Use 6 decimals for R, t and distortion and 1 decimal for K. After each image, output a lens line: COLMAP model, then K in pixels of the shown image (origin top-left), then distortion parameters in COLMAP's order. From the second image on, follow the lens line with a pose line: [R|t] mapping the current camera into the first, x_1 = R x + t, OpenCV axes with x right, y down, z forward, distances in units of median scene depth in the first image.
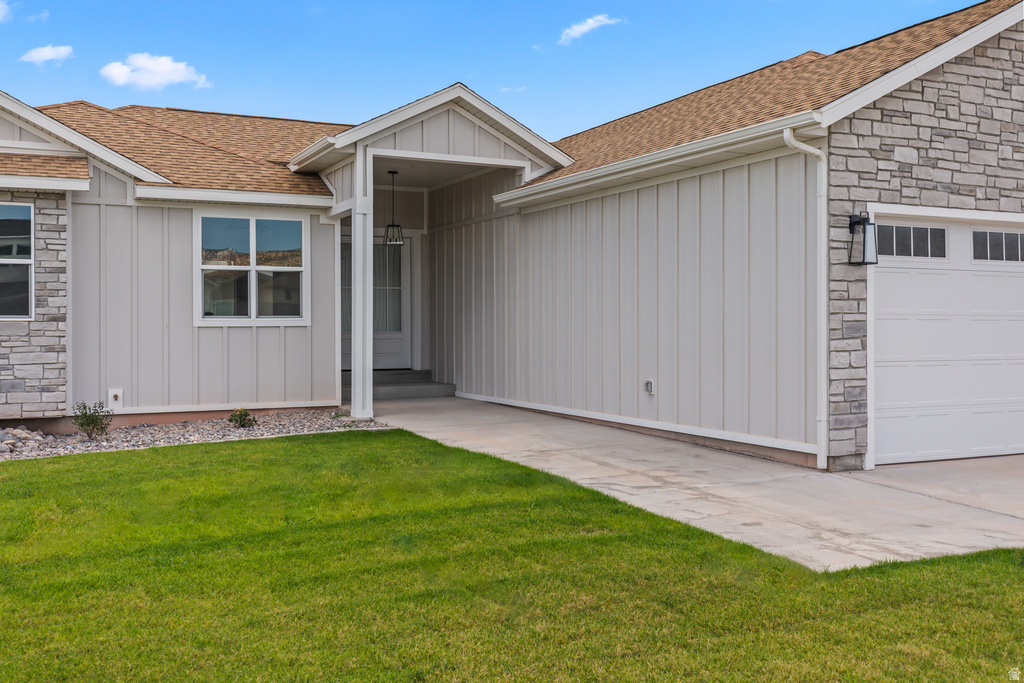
lens RADIAL K [[1005.3, 0, 498.3], [0, 1005.3, 322.4], [0, 0, 1]] dist [0.003702, 0.000642]
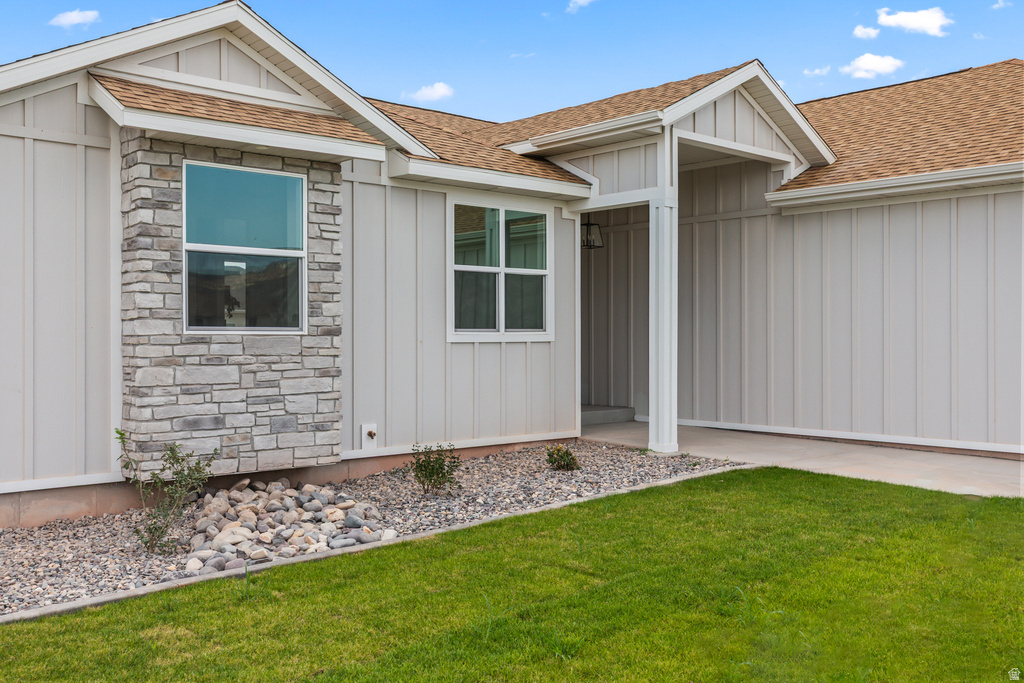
lens RADIAL K [[998.9, 0, 512.0], [0, 998.9, 341.5], [0, 0, 1]] dist [0.005993, 0.007285]
pose [[0.958686, -0.000173, 0.284465, -0.520392], [-0.001246, 0.999988, 0.004808, -0.000350], [-0.284462, -0.004964, 0.958674, 0.255370]]
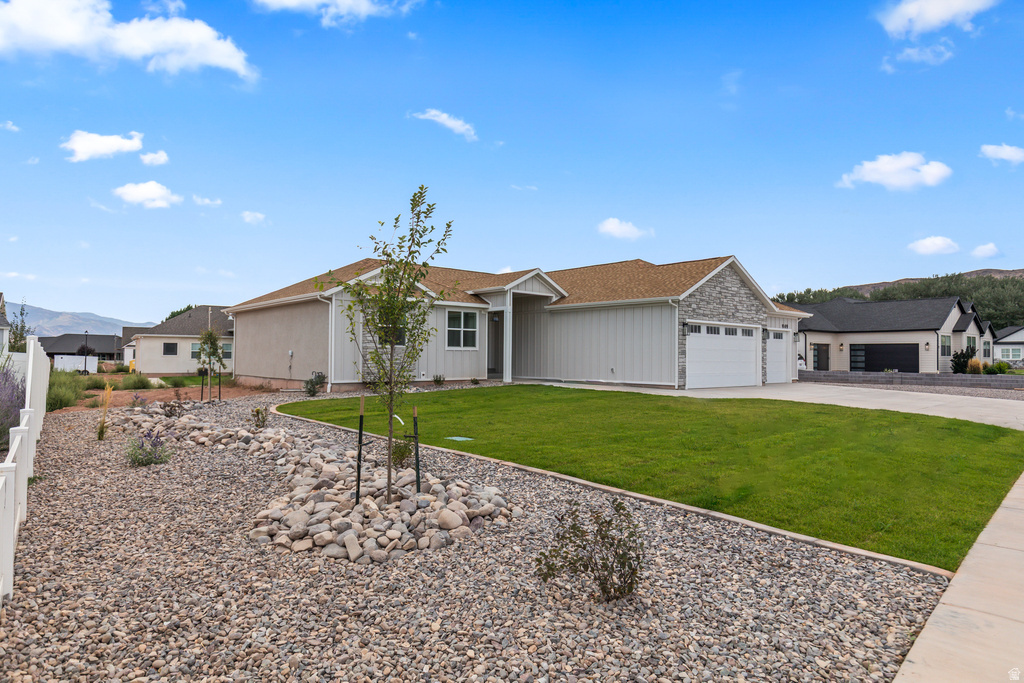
lens RADIAL K [[602.3, 0, 512.0], [0, 602.3, 341.5], [0, 0, 1]] dist [0.000064, 0.000051]
pose [[0.962355, 0.015249, 0.271369, -0.631058], [-0.010230, 0.999750, -0.019901, 0.012721], [-0.271605, 0.016376, 0.962270, -0.718250]]
